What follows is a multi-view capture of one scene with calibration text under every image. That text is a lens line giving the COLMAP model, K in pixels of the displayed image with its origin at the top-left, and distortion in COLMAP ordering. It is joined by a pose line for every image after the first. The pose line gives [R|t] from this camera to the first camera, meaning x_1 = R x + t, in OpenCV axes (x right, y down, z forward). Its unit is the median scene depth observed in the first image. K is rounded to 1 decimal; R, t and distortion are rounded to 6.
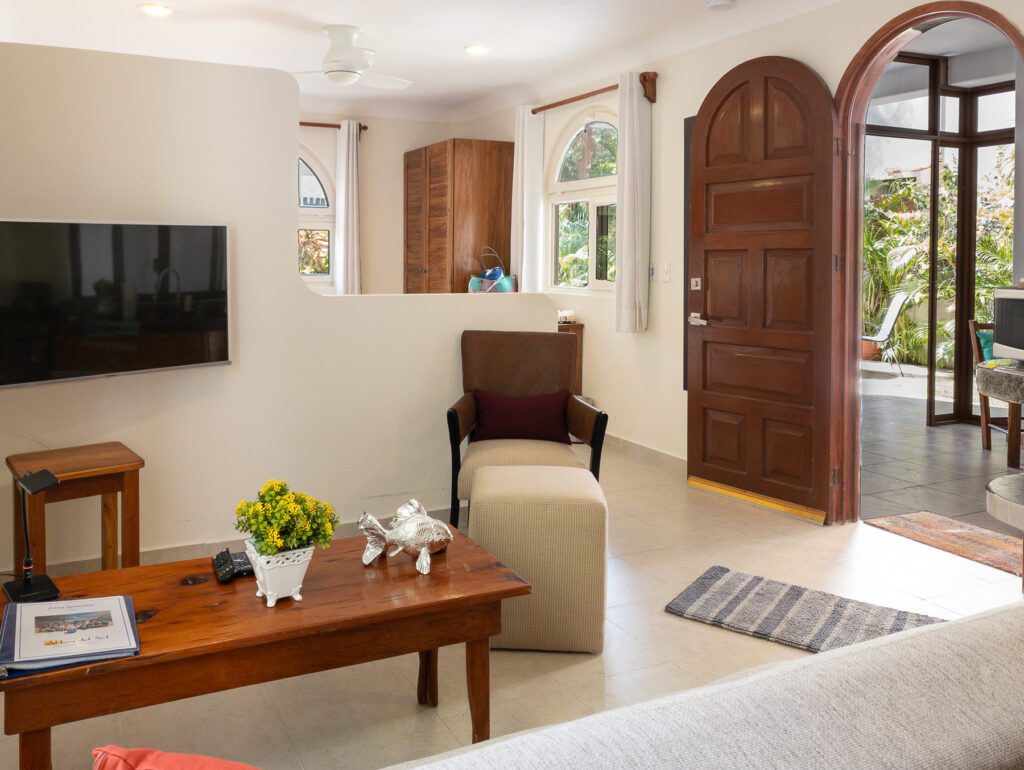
lens RADIAL K [[774.8, 0, 509.6], [0, 774.8, 366.9], [0, 0, 1]] dist [0.004567, 0.007604]
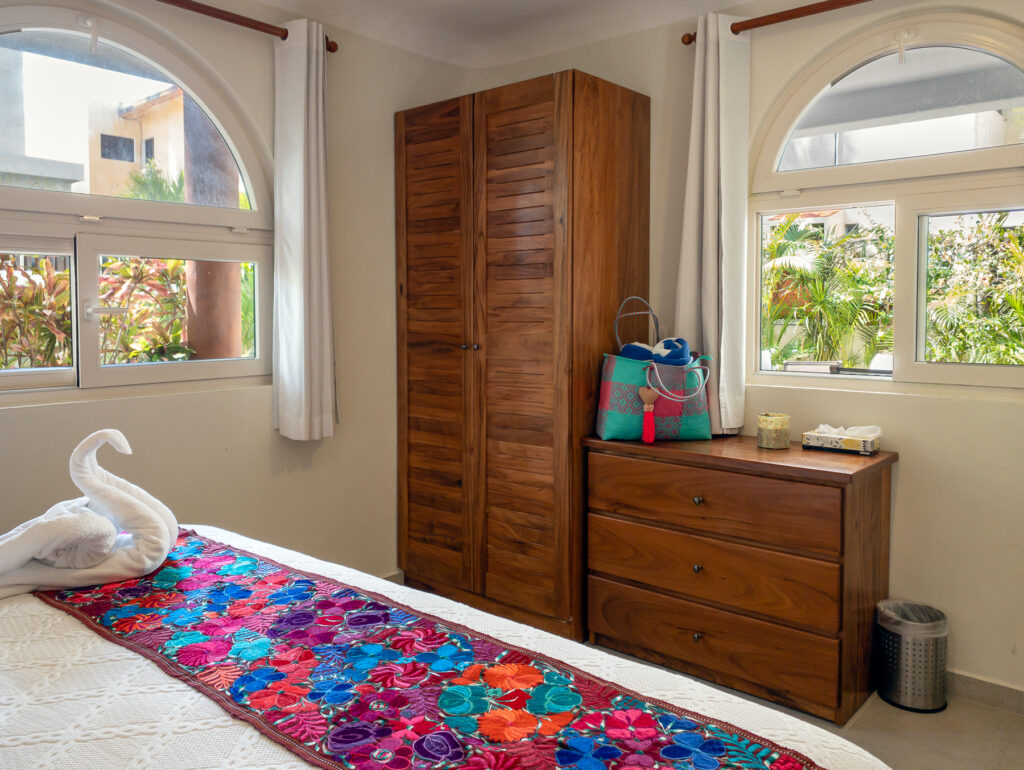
lens RADIAL K [[799.9, 0, 512.0], [0, 799.9, 385.0], [0, 0, 1]] dist [0.050553, -0.001812]
pose [[0.933404, -0.041267, 0.356448, -2.184809], [0.059590, 0.997398, -0.040572, -0.637814], [-0.353846, 0.059111, 0.933434, 4.249868]]
